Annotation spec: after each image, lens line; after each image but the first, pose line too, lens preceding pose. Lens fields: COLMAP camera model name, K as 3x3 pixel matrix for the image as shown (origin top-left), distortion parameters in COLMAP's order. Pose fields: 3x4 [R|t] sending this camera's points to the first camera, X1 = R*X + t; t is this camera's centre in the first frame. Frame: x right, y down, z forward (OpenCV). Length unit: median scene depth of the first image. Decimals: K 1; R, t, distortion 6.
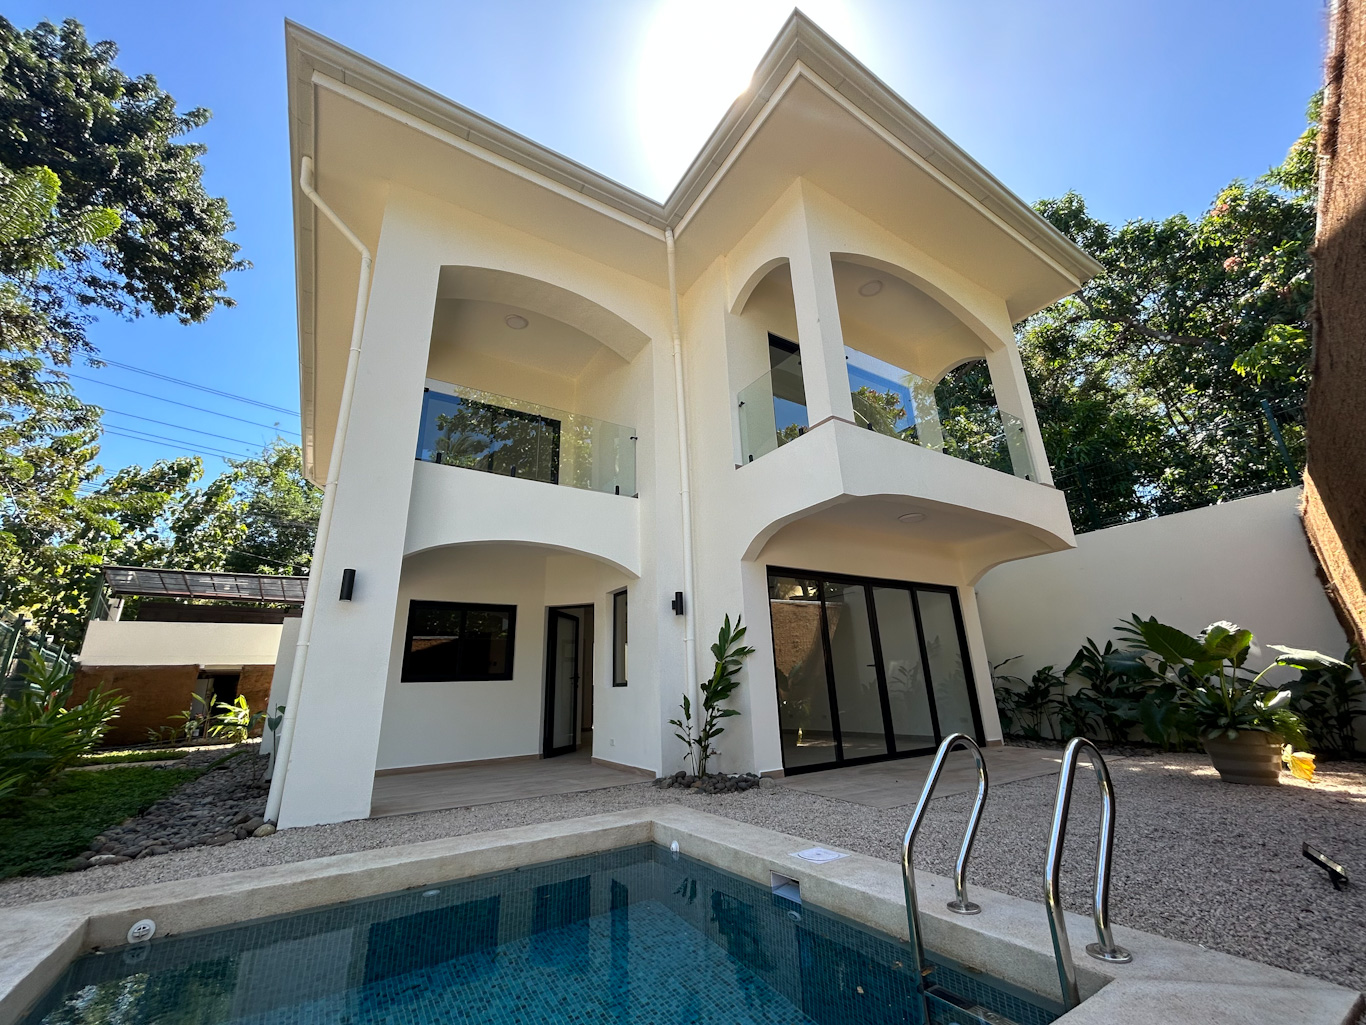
lens RADIAL K [[552.7, 0, 684.8], [0, 552.7, 506.1], [0, 0, 1]] dist [0.001495, -0.000352]
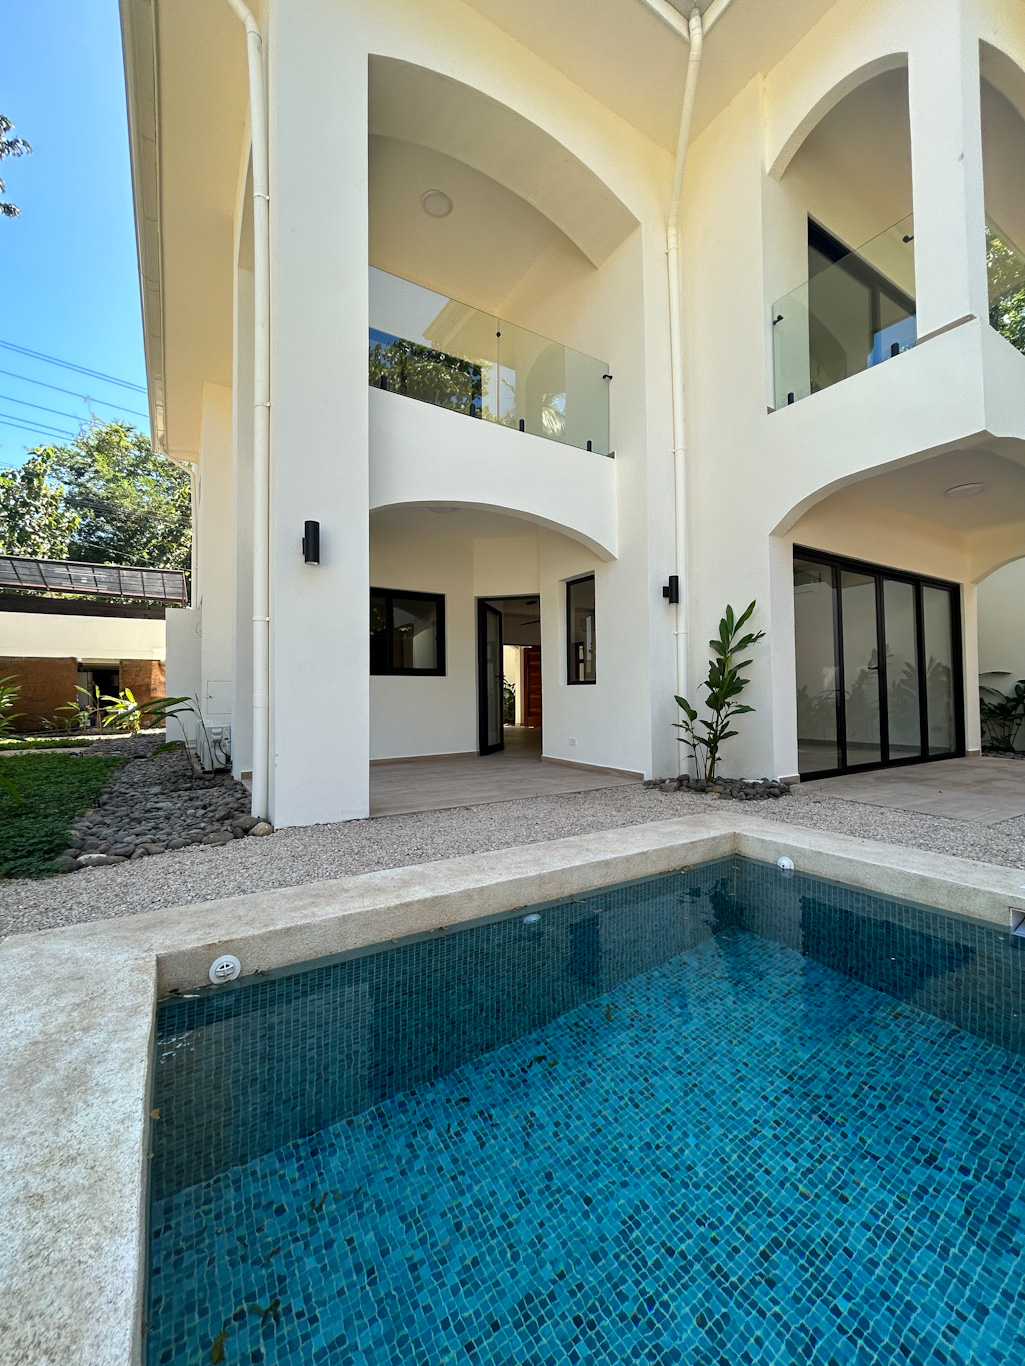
lens RADIAL K [[552.7, 0, 519.5], [0, 552.7, 681.1], [0, 0, 1]] dist [0.001495, -0.000352]
pose [[0.999732, 0.022907, -0.003486, -0.237542], [-0.020918, 0.956974, 0.289419, 0.072408], [0.009966, -0.289268, 0.957196, 0.163919]]
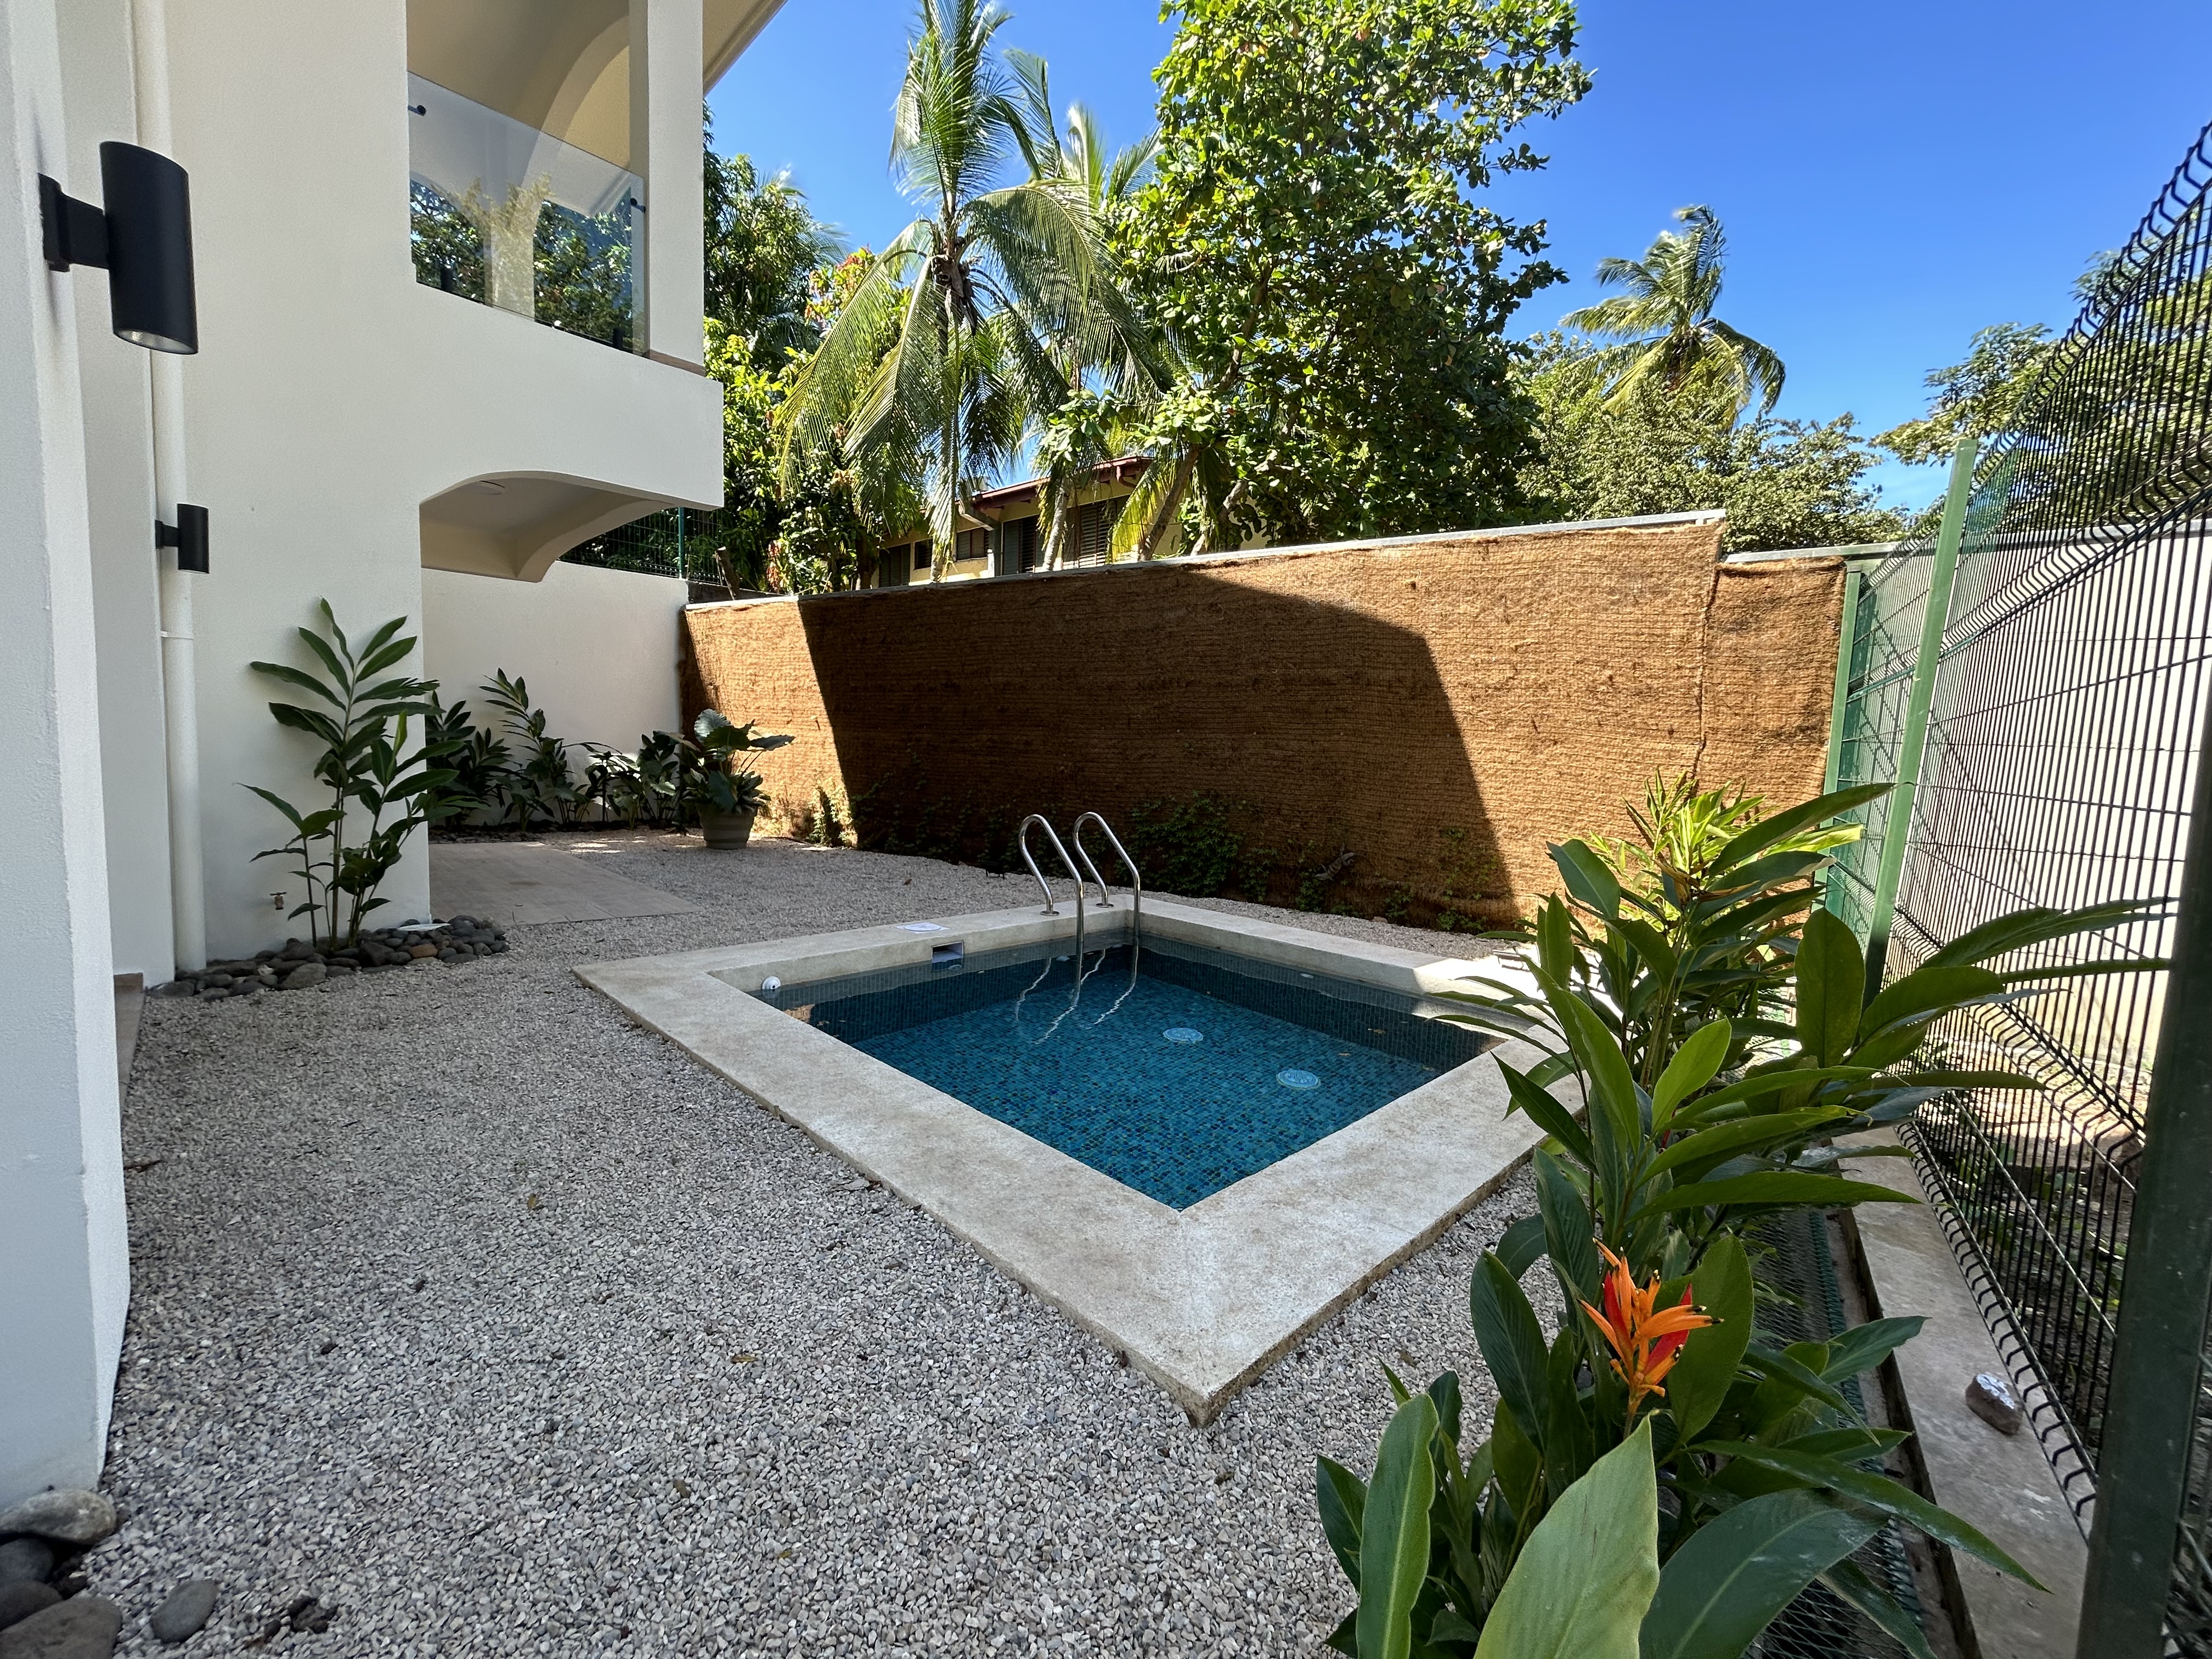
lens RADIAL K [[895.0, 0, 1109.0], [0, 895.0, 819.1], [0, 0, 1]] dist [0.001495, -0.000352]
pose [[-0.223475, -0.055744, 0.973114, -0.724263], [-0.338829, 0.940544, -0.023934, 0.161687], [-0.913922, -0.335068, -0.229076, 0.531891]]
